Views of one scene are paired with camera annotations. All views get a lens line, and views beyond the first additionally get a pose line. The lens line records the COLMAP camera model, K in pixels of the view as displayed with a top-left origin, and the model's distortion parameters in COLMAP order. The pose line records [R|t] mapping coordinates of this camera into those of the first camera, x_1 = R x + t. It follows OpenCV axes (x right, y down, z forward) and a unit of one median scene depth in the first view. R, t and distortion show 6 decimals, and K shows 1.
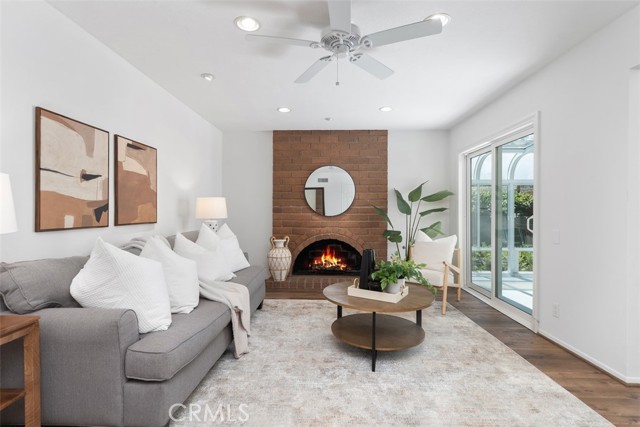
lens RADIAL K [[319.7, 0, 315.7], [0, 319.7, 214.1], [0, 0, 1]] dist [-0.000483, 0.000335]
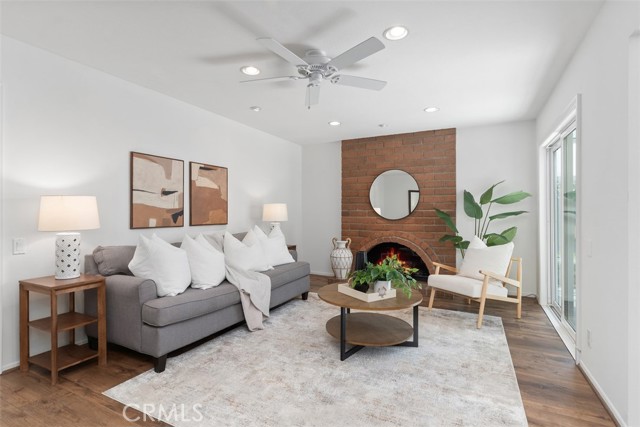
lens RADIAL K [[319.7, 0, 315.7], [0, 319.7, 214.1], [0, 0, 1]] dist [-0.000483, 0.000335]
pose [[0.901558, -0.000273, -0.432659, 0.493094], [-0.002228, 0.999984, -0.005275, -0.009514], [0.432653, 0.005719, 0.901542, -0.037486]]
